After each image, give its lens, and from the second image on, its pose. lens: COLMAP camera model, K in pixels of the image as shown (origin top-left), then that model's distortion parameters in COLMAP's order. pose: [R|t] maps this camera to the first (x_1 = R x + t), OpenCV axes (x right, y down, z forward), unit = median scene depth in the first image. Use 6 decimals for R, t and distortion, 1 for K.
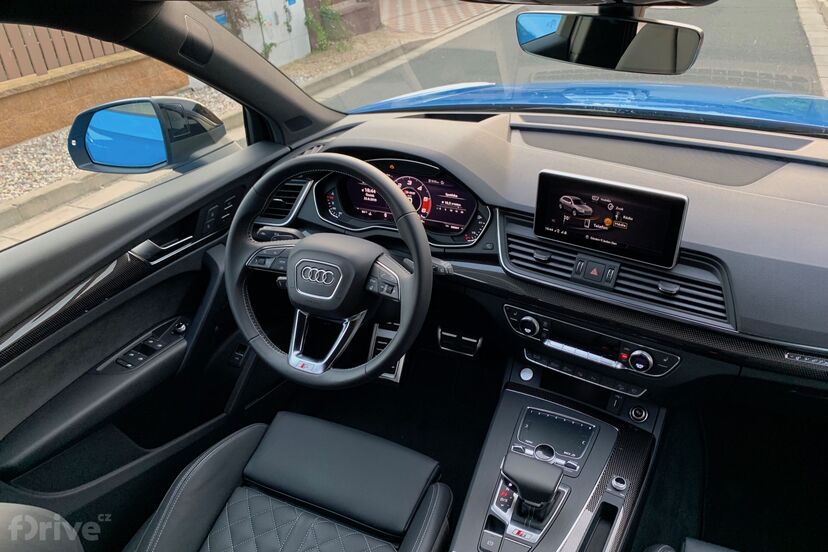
lens RADIAL K [[609.9, 0, 414.0], [0, 609.9, 276.0], [0, 0, 1]] dist [0.012130, 0.000559]
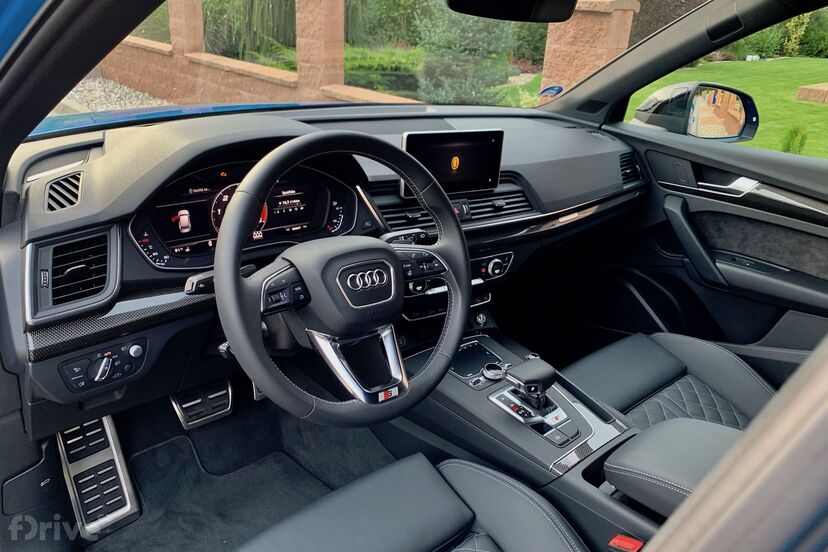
lens RADIAL K [[620.0, 0, 414.0], [0, 620.0, 276.0], [0, 0, 1]] dist [-0.014125, -0.003470]
pose [[0.340841, -0.293254, 0.893213, -0.818453], [0.382022, 0.911328, 0.153426, -0.105453], [-0.859003, 0.288933, 0.422648, 0.588505]]
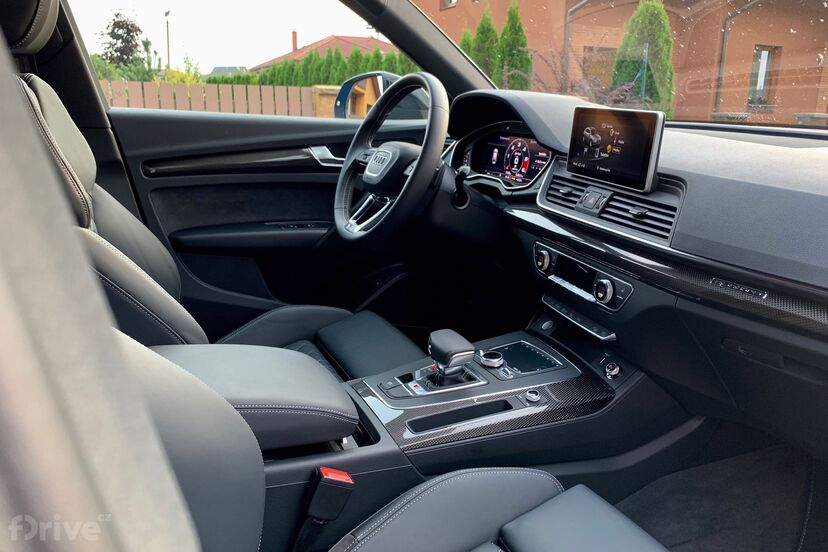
lens RADIAL K [[620.0, 0, 414.0], [0, 620.0, 276.0], [0, 0, 1]] dist [-0.014125, -0.003470]
pose [[0.780070, 0.245583, -0.575483, 0.669585], [-0.373965, 0.920392, -0.114141, 0.328330], [0.501639, 0.304249, 0.809810, 0.055886]]
